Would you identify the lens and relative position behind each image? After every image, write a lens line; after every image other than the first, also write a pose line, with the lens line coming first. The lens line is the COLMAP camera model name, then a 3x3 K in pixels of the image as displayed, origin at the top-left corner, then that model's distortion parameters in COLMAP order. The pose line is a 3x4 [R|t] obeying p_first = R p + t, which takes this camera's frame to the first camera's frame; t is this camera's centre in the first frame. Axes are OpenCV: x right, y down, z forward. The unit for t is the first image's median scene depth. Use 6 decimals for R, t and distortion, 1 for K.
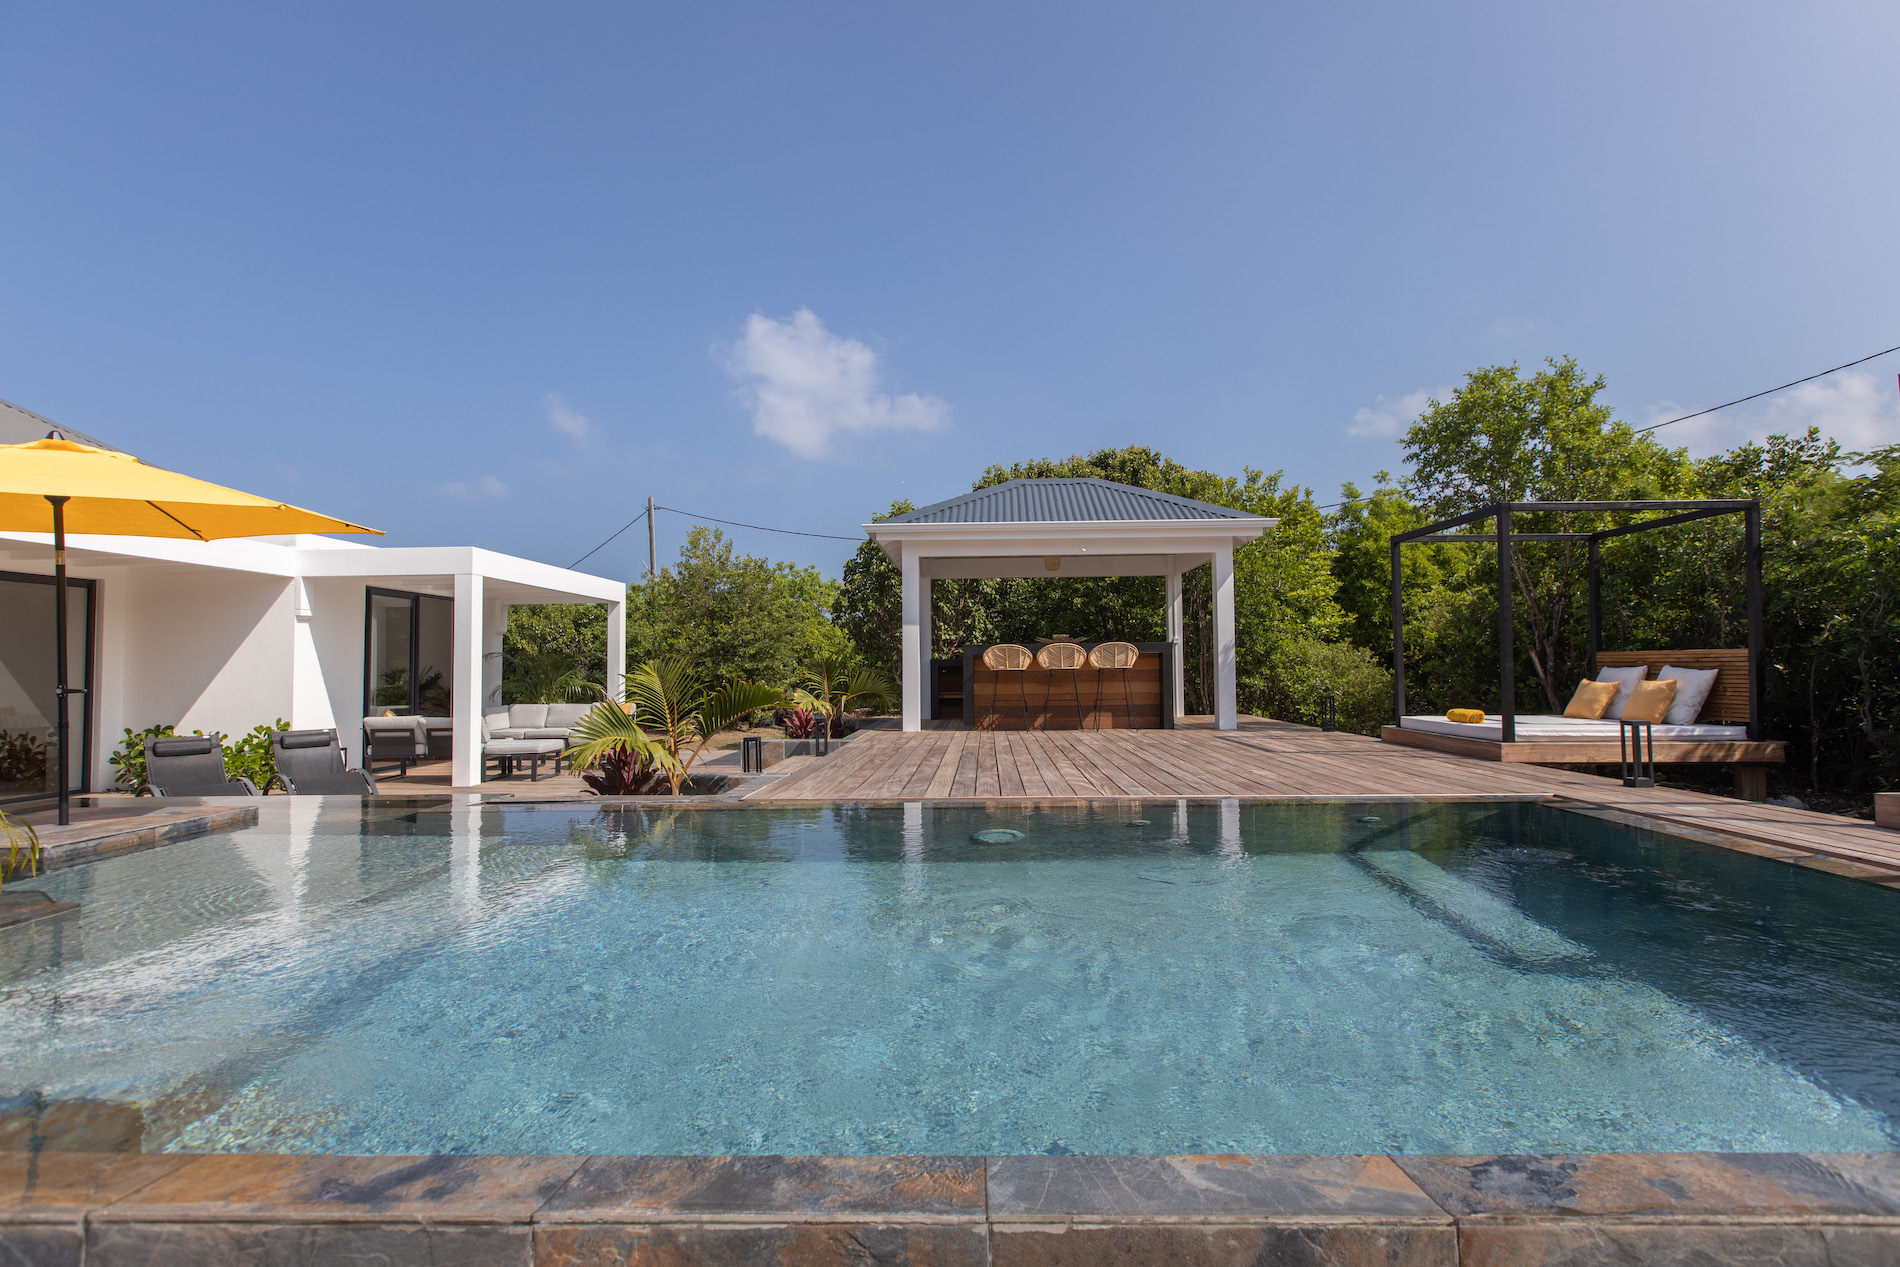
lens RADIAL K [[912.3, 0, 950.0], [0, 912.3, 633.5], [0, 0, 1]] dist [0.001460, 0.000021]
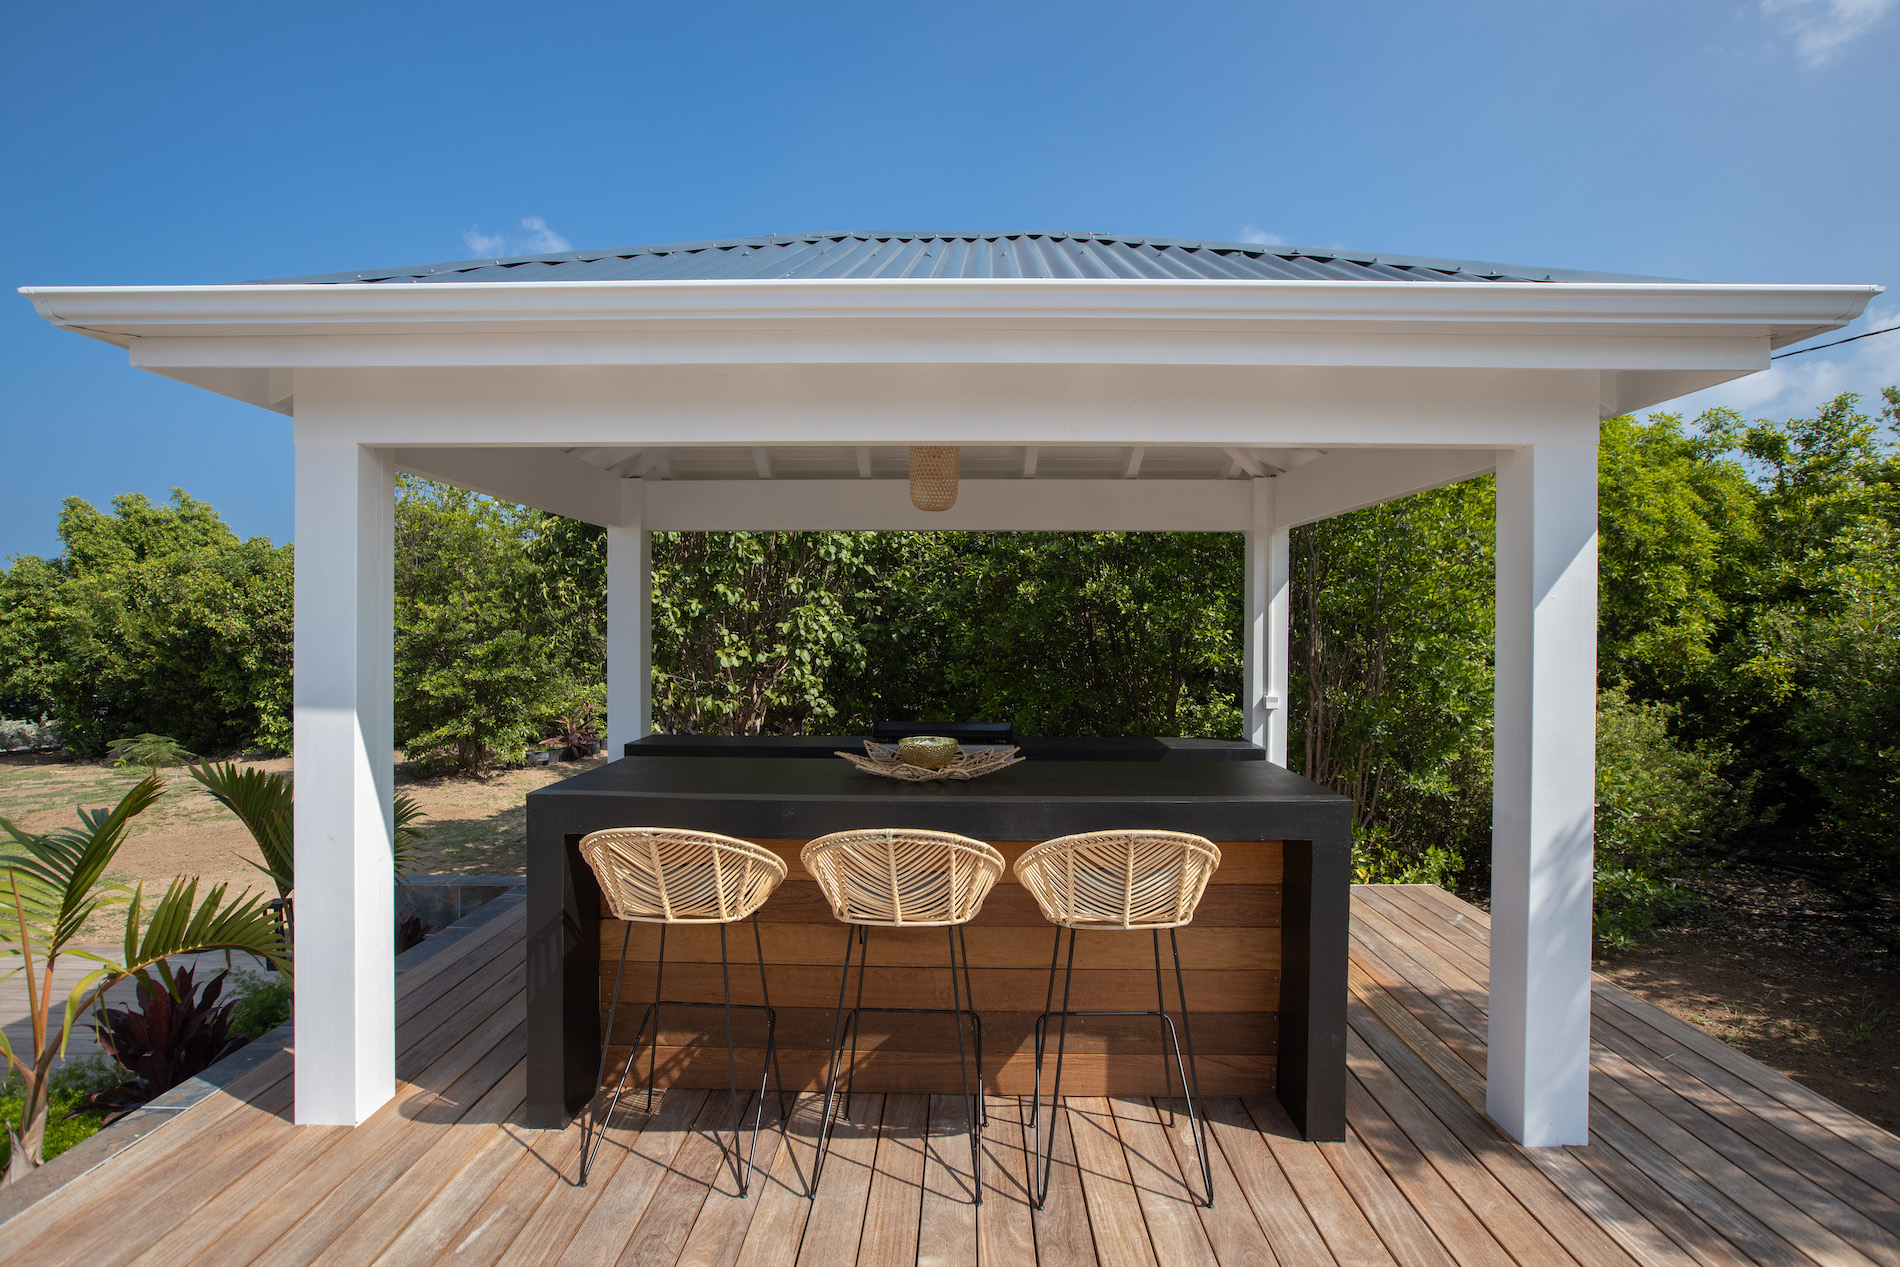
lens RADIAL K [[979.5, 0, 950.0], [0, 979.5, 633.5], [0, 0, 1]] dist [-0.002635, -0.000187]
pose [[0.999598, 0.015233, 0.023904, 0.123151], [-0.016287, 0.998875, 0.044540, -0.045633], [-0.023199, -0.044911, 0.998722, 0.717589]]
